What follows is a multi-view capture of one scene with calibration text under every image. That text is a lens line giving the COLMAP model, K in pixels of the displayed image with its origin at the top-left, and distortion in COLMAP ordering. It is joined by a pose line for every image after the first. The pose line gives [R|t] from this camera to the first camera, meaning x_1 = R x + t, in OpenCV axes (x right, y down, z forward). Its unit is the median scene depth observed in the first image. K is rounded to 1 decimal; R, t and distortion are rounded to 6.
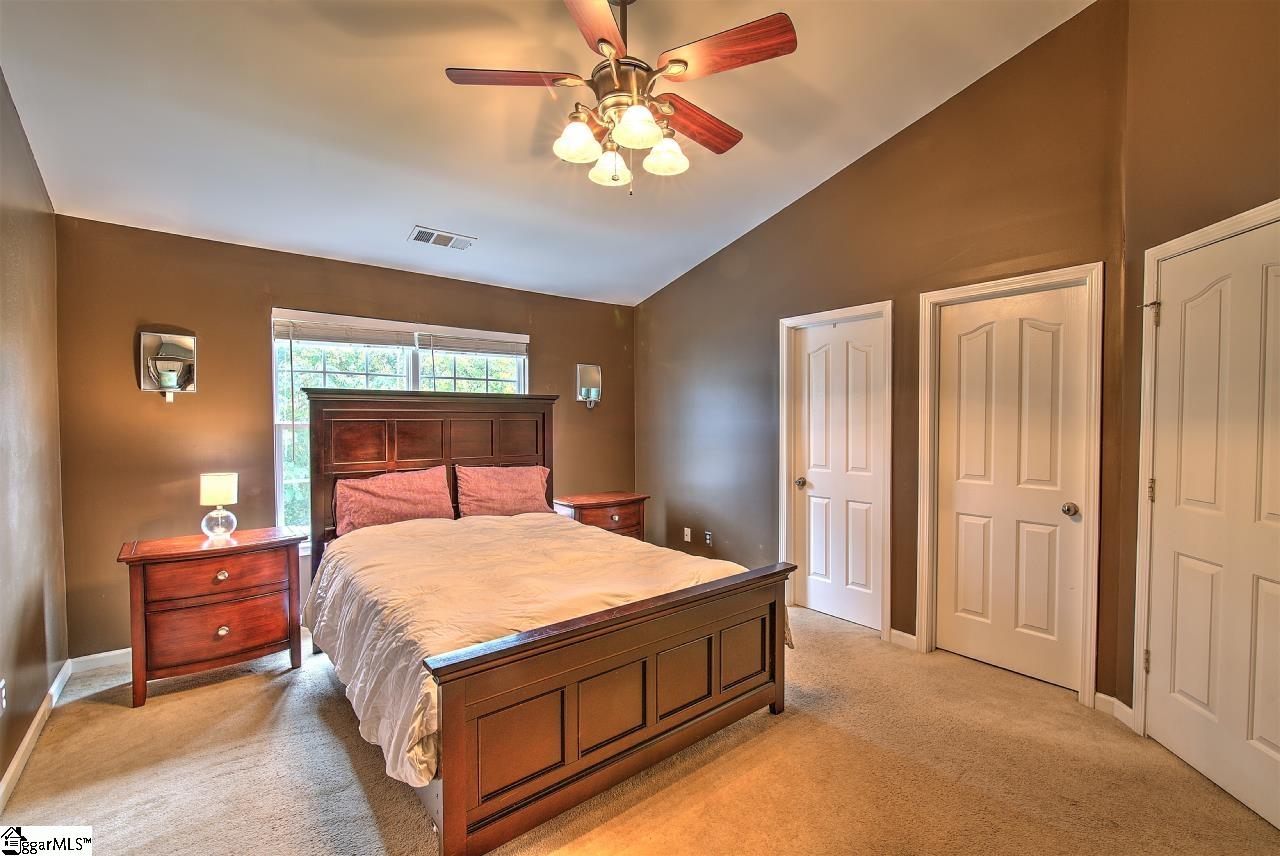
lens RADIAL K [[550.4, 0, 642.3], [0, 550.4, 429.6], [0, 0, 1]] dist [0.005045, -0.000768]
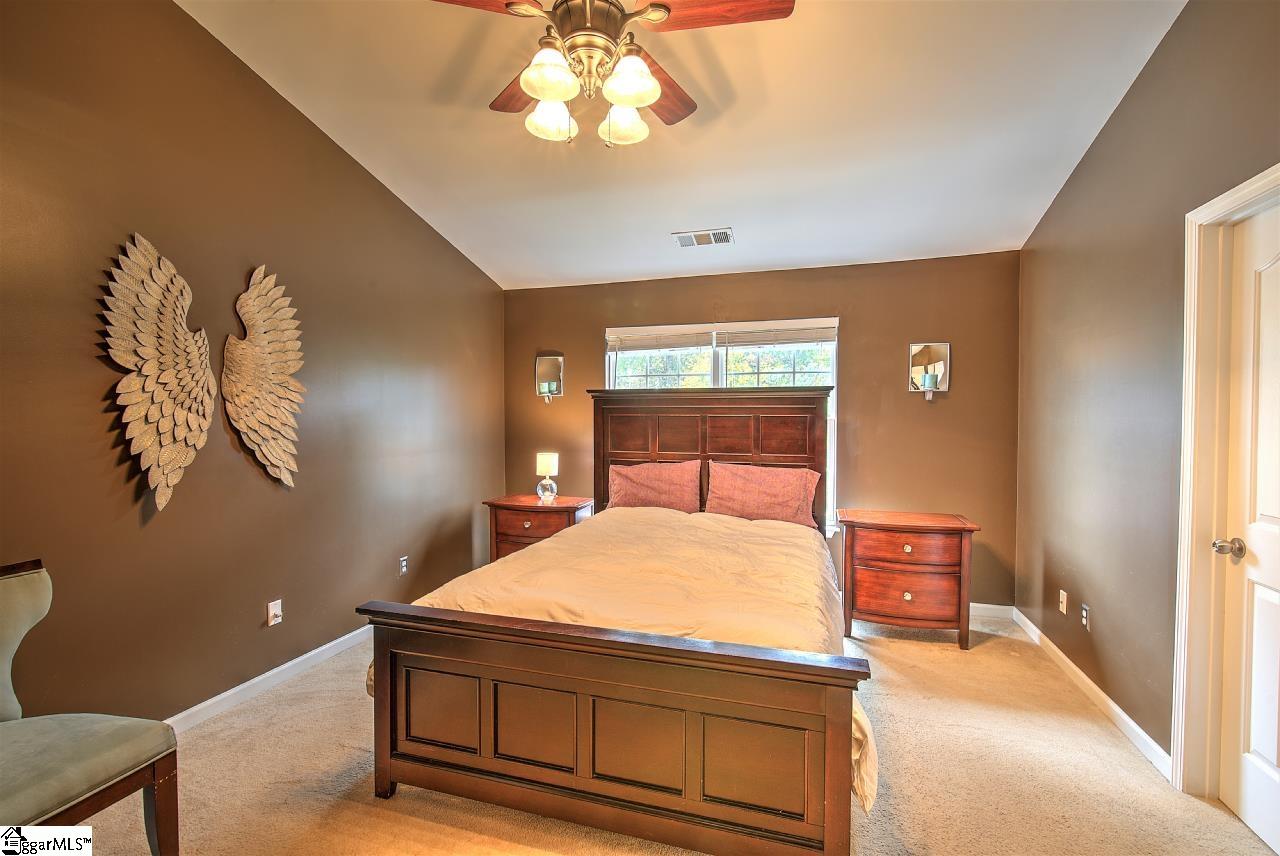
lens RADIAL K [[550.4, 0, 641.9], [0, 550.4, 429.6], [0, 0, 1]] dist [0.005045, -0.000768]
pose [[0.557964, 0.022418, -0.829563, 0.433224], [-0.016973, 0.999734, 0.015601, -0.005500], [0.829692, 0.005376, 0.558196, 0.342704]]
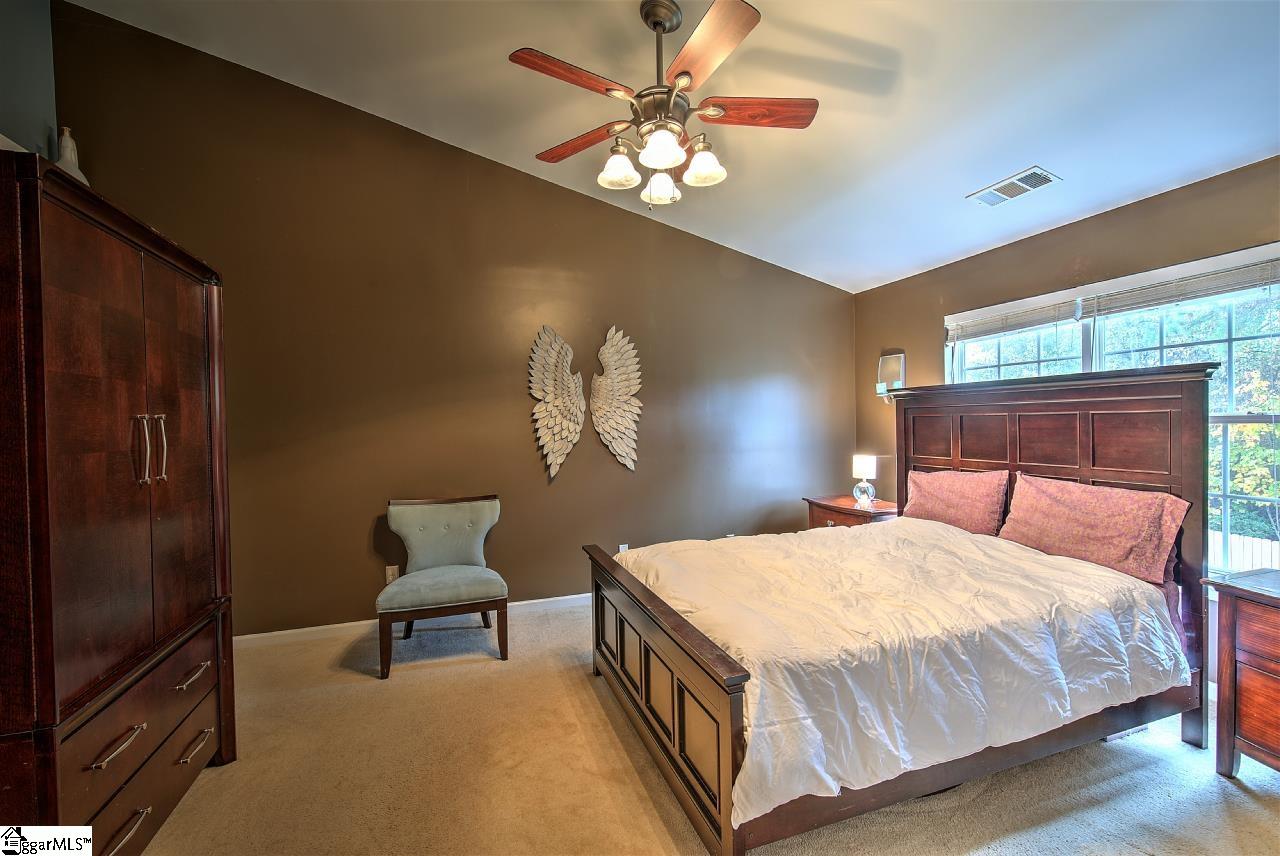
lens RADIAL K [[550.4, 0, 643.4], [0, 550.4, 427.0], [0, 0, 1]] dist [0.005045, -0.000768]
pose [[-0.344857, 0.017135, -0.938499, 0.588968], [0.003412, 0.999850, 0.017002, -0.014560], [0.938649, 0.002661, -0.344864, 0.786103]]
